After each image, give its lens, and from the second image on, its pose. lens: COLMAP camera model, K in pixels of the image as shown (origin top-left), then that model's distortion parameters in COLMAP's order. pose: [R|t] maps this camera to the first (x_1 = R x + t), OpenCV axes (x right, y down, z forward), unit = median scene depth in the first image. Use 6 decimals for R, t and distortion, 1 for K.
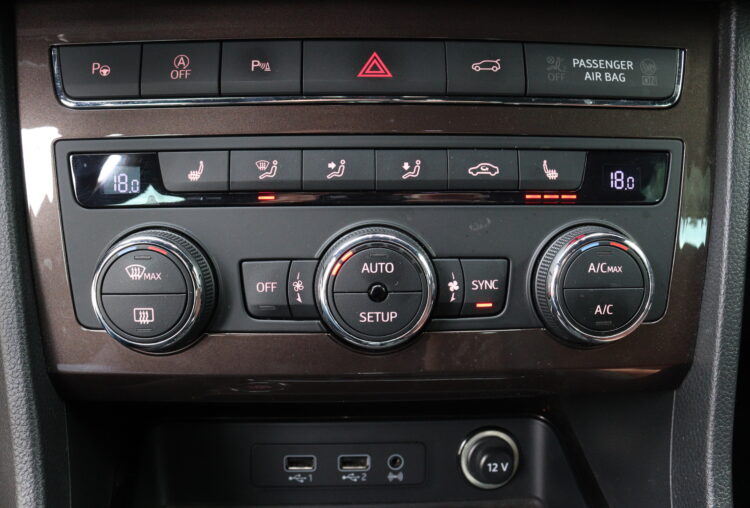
lens RADIAL K [[625.0, 0, 377.2], [0, 625.0, 248.3], [0, 0, 1]] dist [-0.161988, 0.111100]
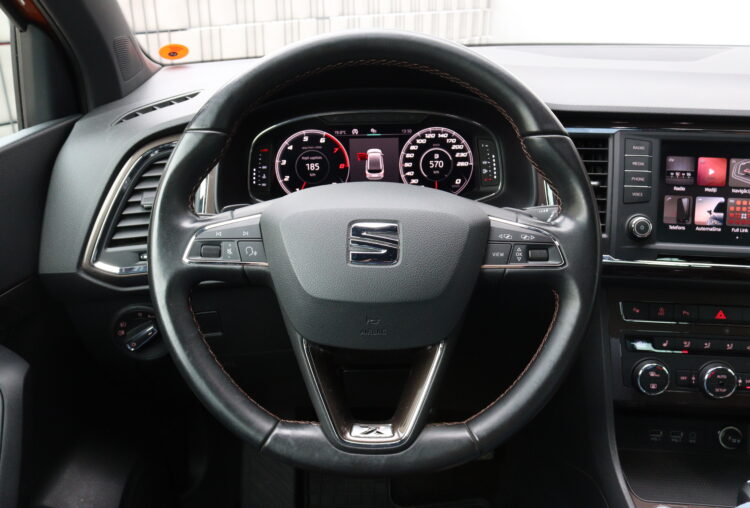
lens RADIAL K [[625.0, 0, 378.6], [0, 625.0, 251.7], [0, 0, 1]] dist [-0.161988, 0.111100]
pose [[0.982778, 0.047042, -0.178702, -1.260240], [-0.043862, 0.998802, 0.021706, -0.625177], [0.179509, -0.013494, 0.983664, -2.515130]]
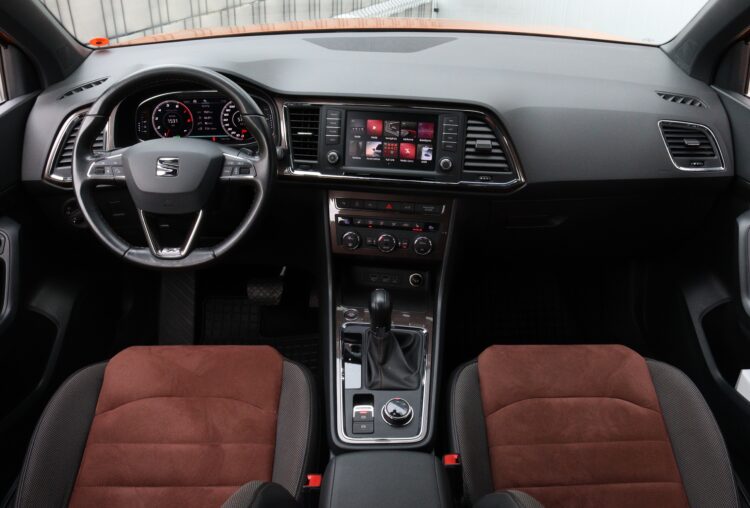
lens RADIAL K [[625.0, 0, 377.7], [0, 625.0, 260.1], [0, 0, 1]] dist [-0.161988, 0.111100]
pose [[0.984555, 0.086648, -0.152130, 0.860546], [-0.059911, 0.983225, 0.172276, -0.823860], [0.164506, -0.160501, 0.973230, -5.037416]]
